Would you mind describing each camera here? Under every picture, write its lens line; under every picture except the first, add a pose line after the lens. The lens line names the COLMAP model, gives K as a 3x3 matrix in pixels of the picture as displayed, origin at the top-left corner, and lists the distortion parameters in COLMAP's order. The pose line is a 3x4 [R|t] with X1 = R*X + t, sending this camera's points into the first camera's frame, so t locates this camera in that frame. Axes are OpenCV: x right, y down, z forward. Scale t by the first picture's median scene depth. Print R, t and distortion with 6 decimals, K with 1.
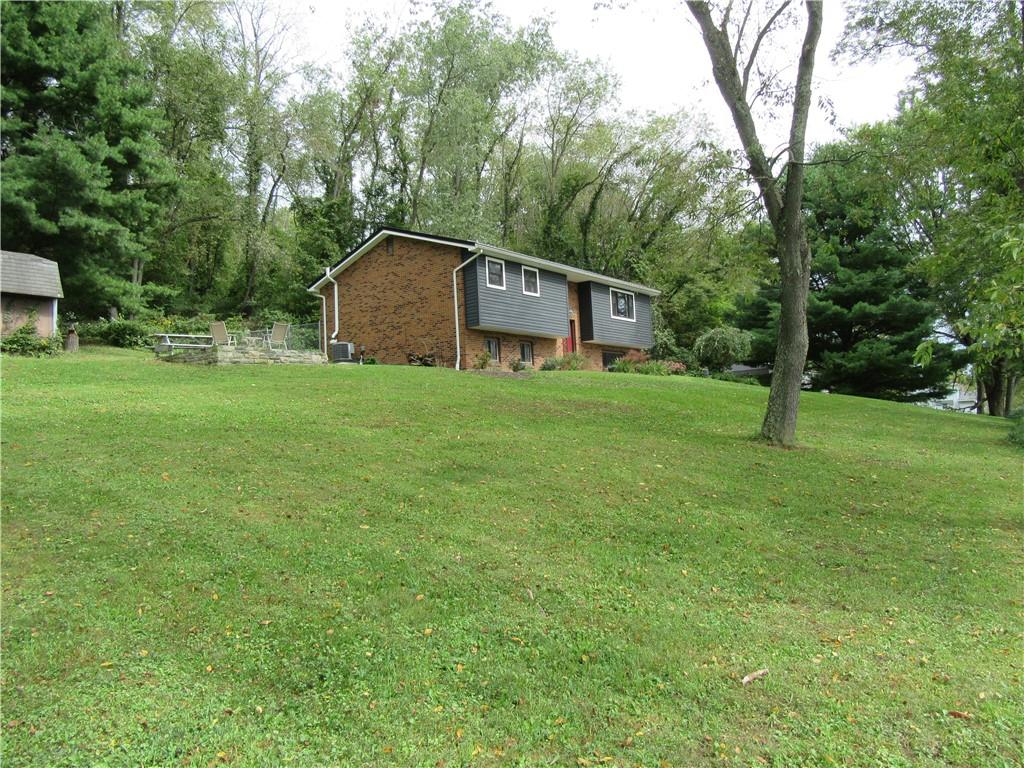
lens RADIAL K [[759.0, 0, 515.2], [0, 759.0, 385.2], [0, 0, 1]] dist [-0.008654, -0.001633]
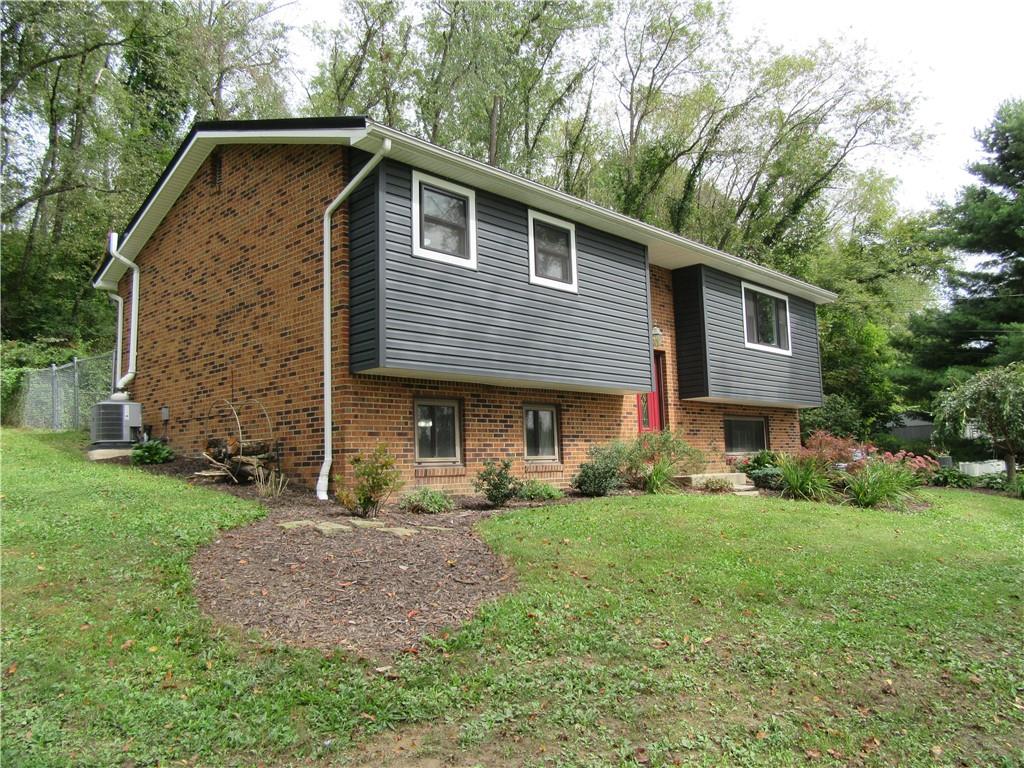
lens RADIAL K [[759.0, 0, 515.2], [0, 759.0, 385.2], [0, 0, 1]] dist [-0.008654, -0.001633]
pose [[0.993951, 0.009453, -0.109421, 0.042332], [-0.013699, 0.999180, -0.038112, -0.050627], [0.108971, 0.039380, 0.993265, 0.583674]]
